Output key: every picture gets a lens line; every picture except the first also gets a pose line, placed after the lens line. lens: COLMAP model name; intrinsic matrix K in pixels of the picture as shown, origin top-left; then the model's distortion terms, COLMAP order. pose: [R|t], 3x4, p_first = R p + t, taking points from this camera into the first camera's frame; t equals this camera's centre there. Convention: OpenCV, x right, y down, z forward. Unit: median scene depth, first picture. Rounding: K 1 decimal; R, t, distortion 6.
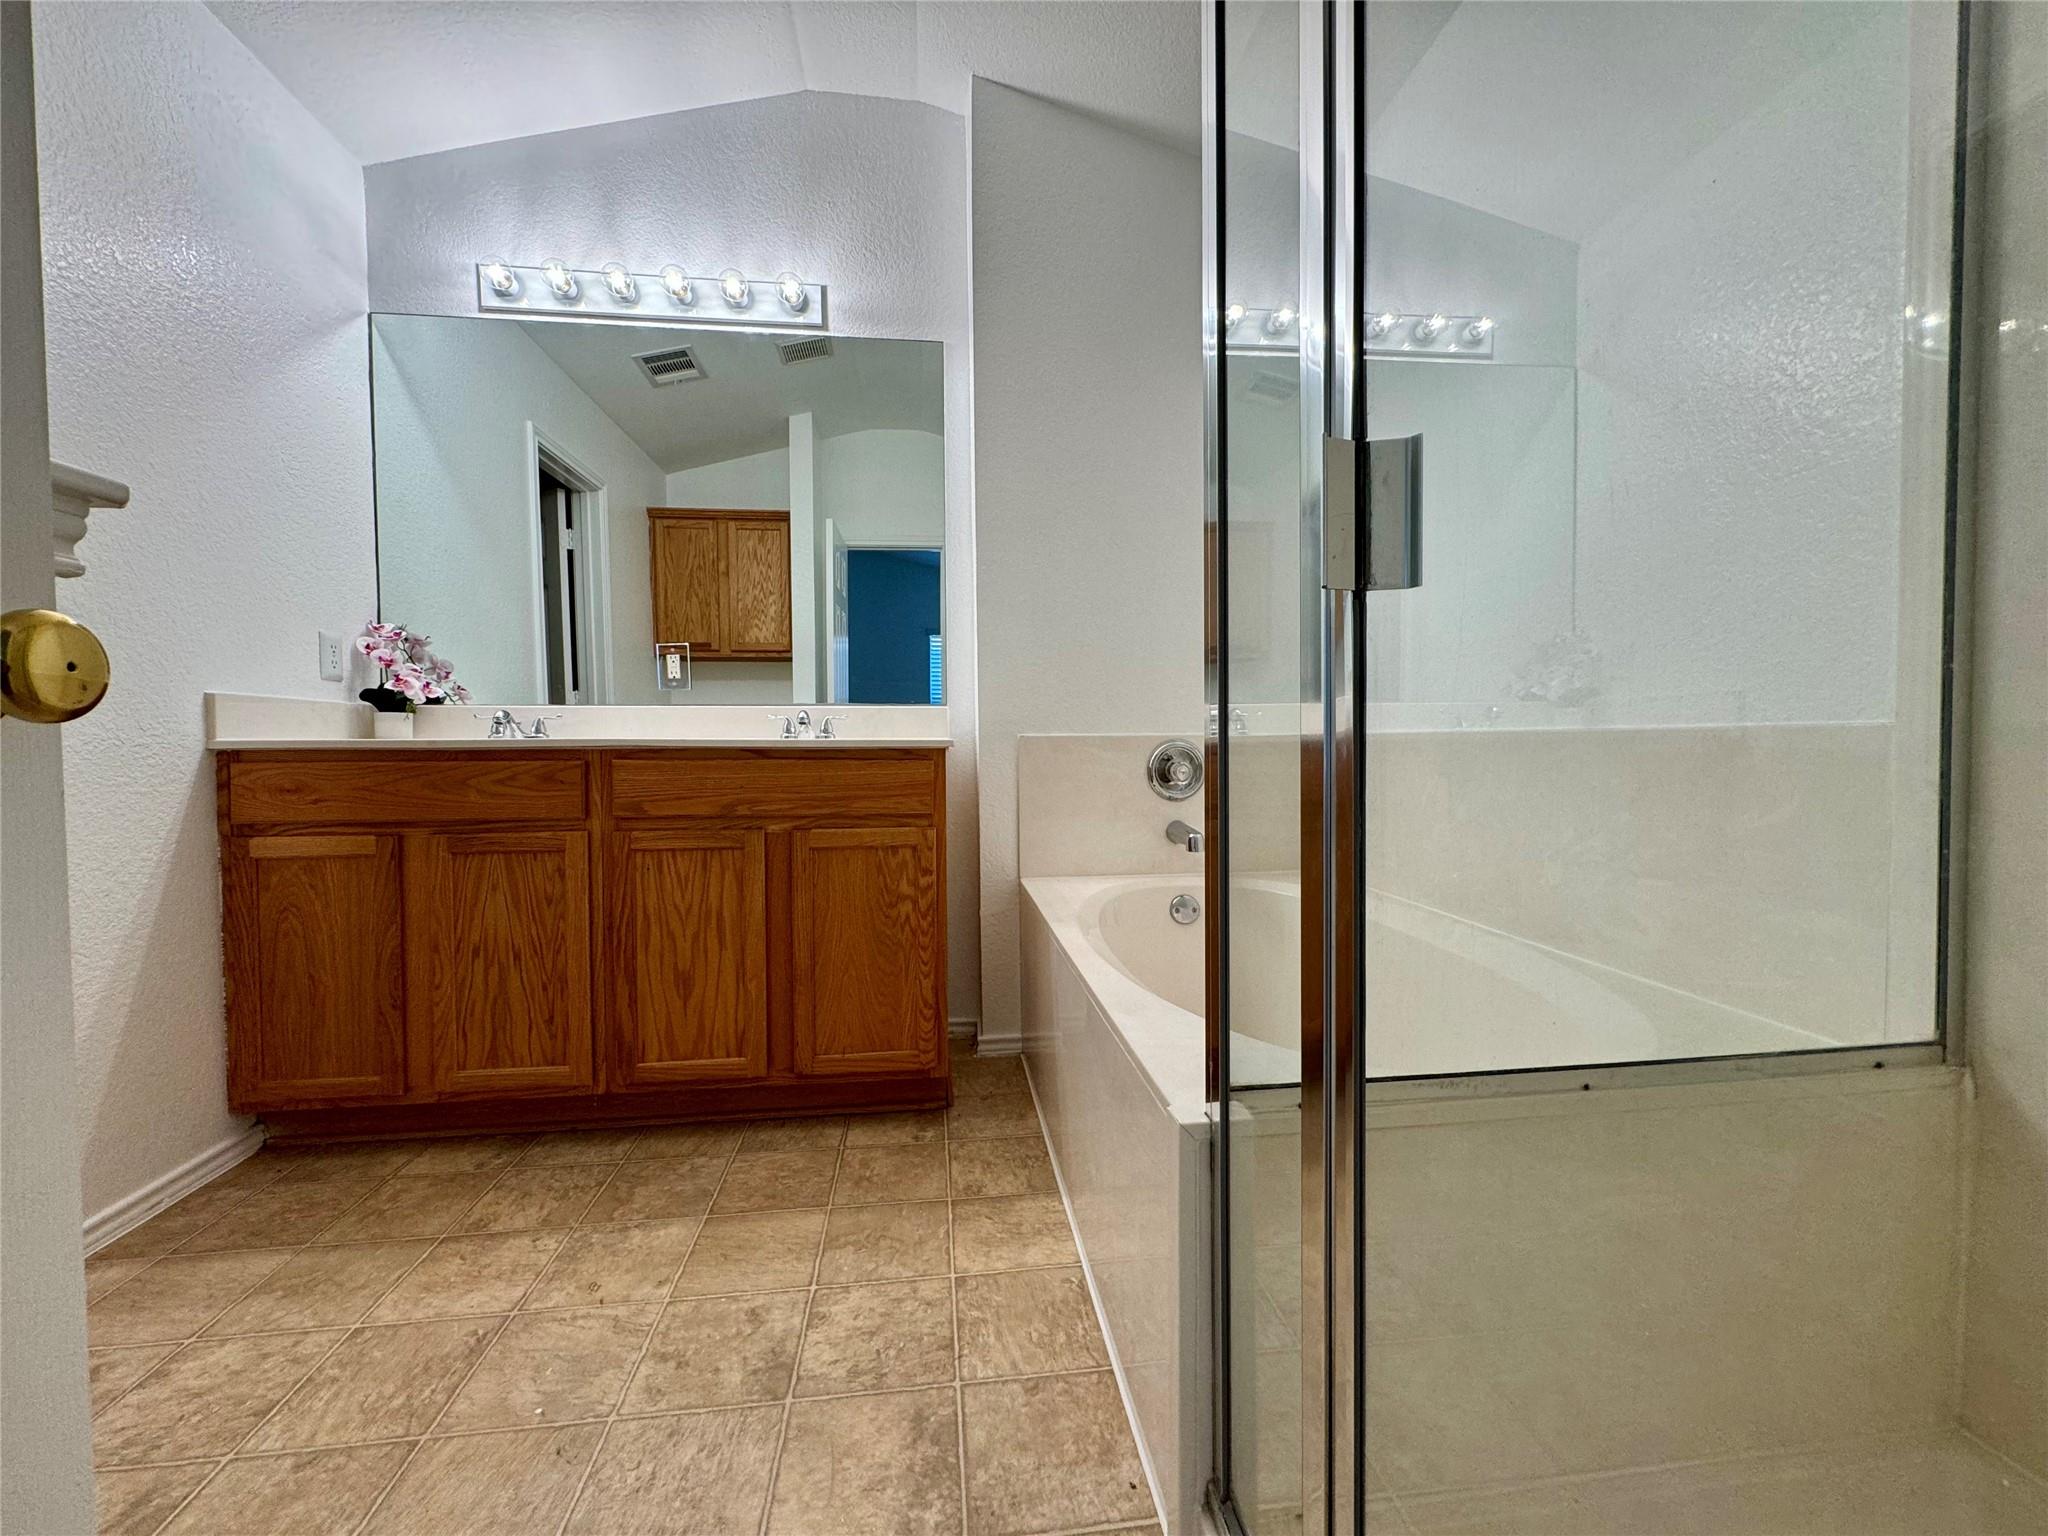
lens RADIAL K [[814.1, 0, 1023.3], [0, 814.1, 765.3], [0, 0, 1]] dist [0.001032, -0.000138]
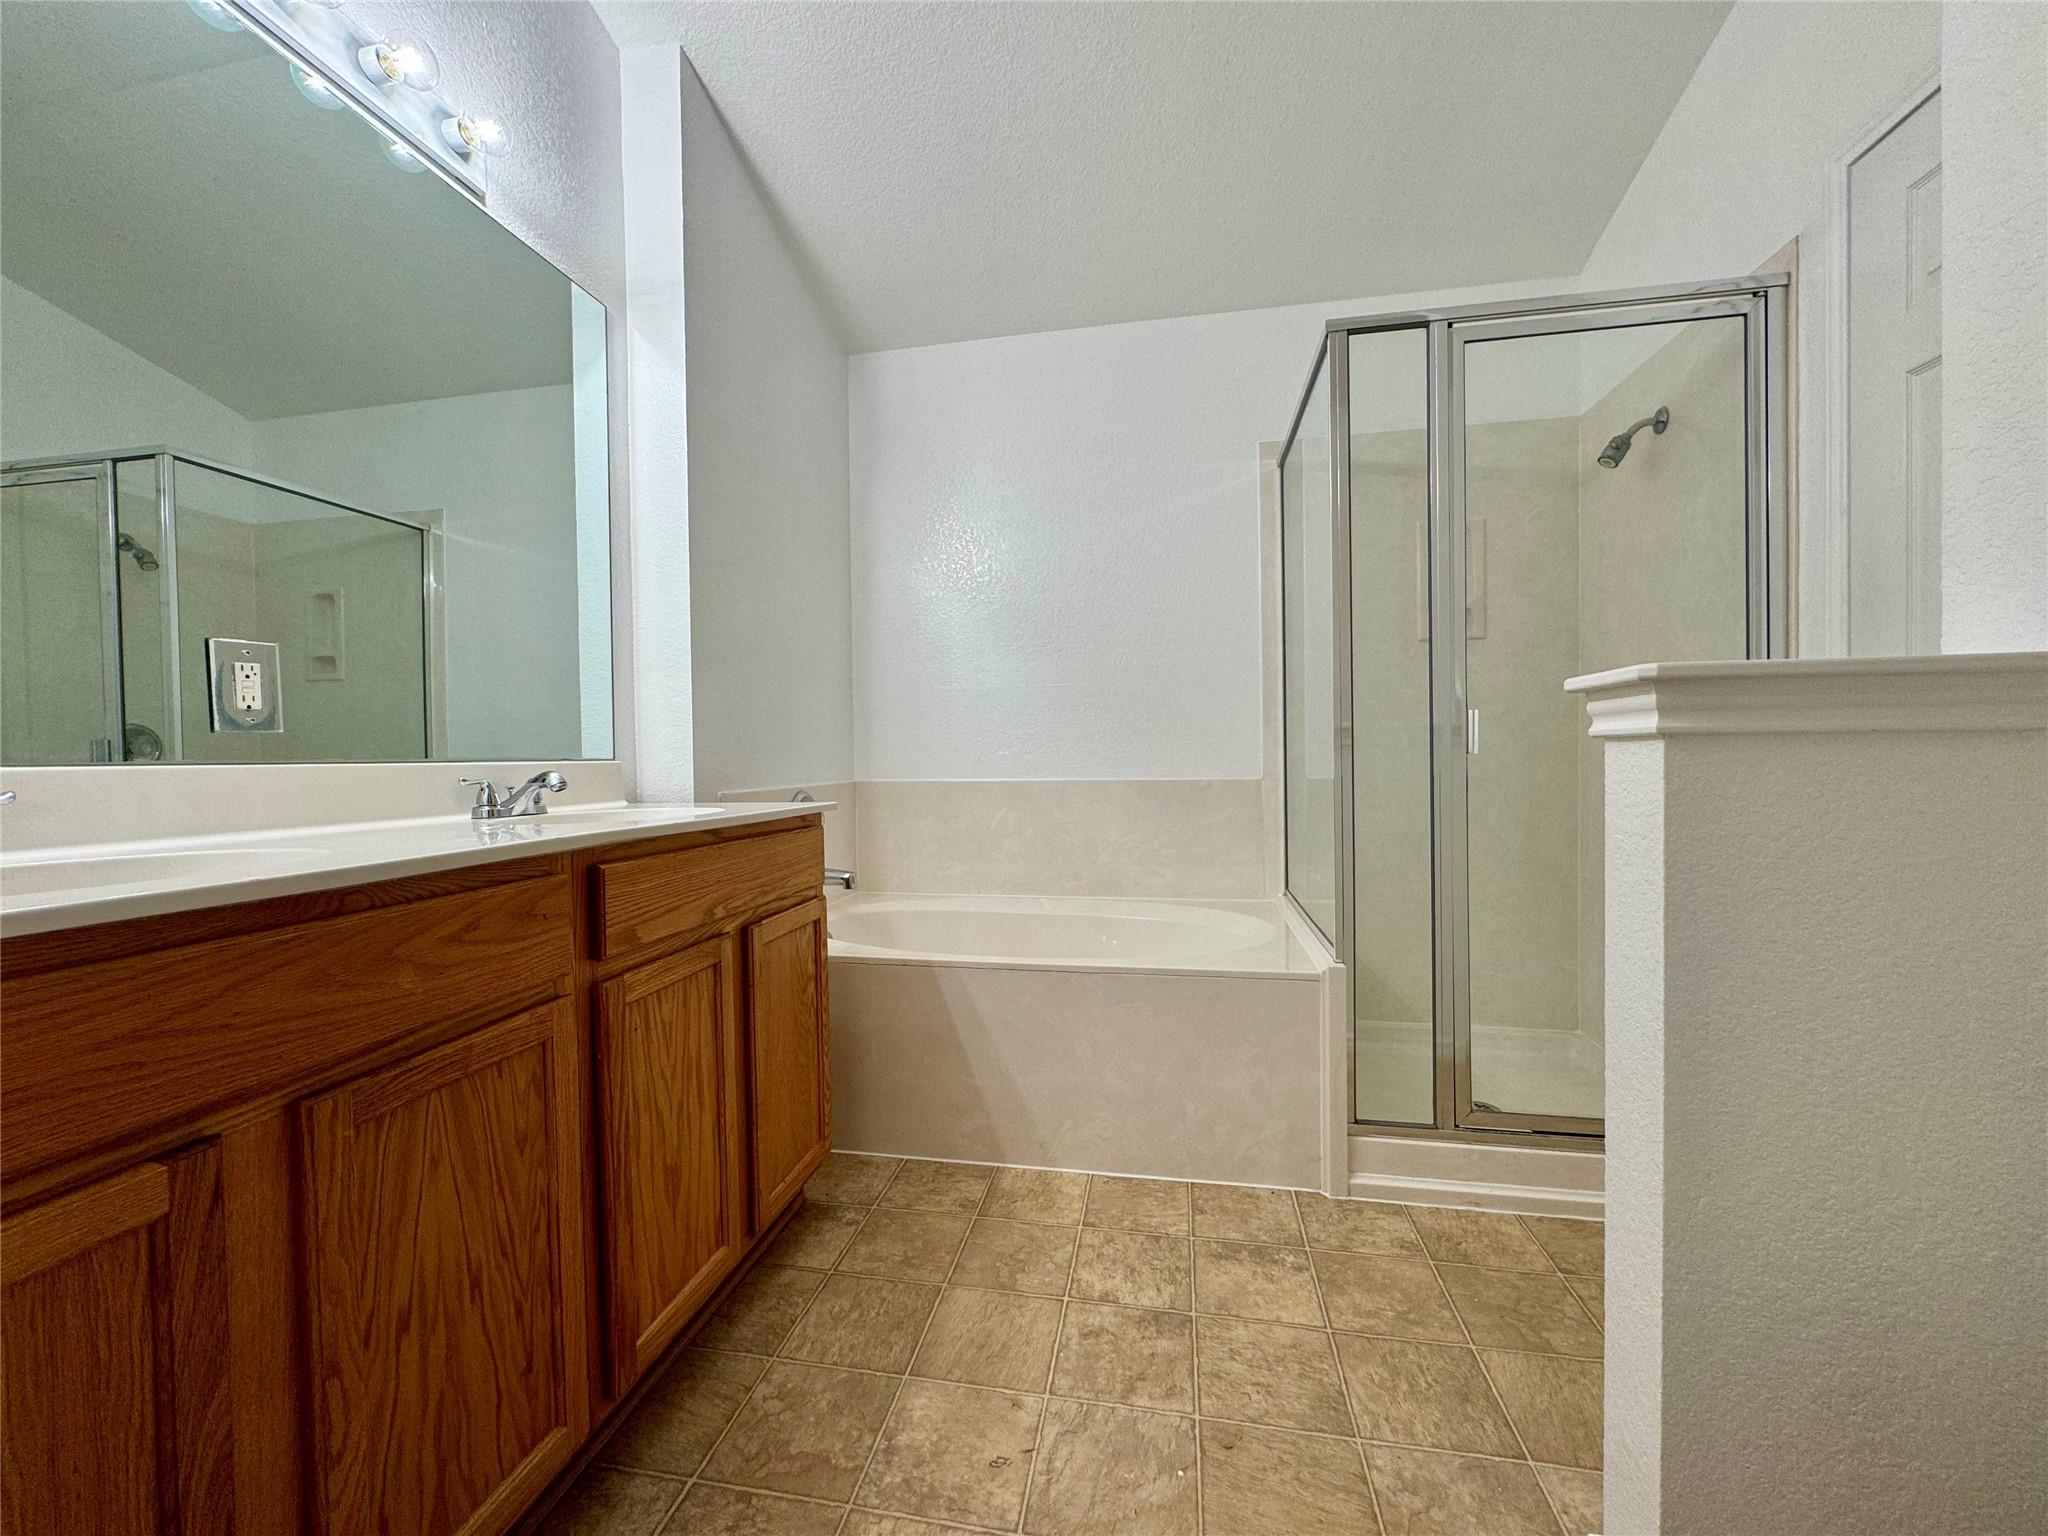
lens RADIAL K [[814.1, 0, 1025.1], [0, 814.1, 764.9], [0, 0, 1]] dist [0.001032, -0.000138]
pose [[0.295597, -0.009135, 0.955269, -1.099965], [0.038601, 0.999252, -0.002389, -0.075784], [-0.954532, 0.037581, 0.295729, 0.571047]]
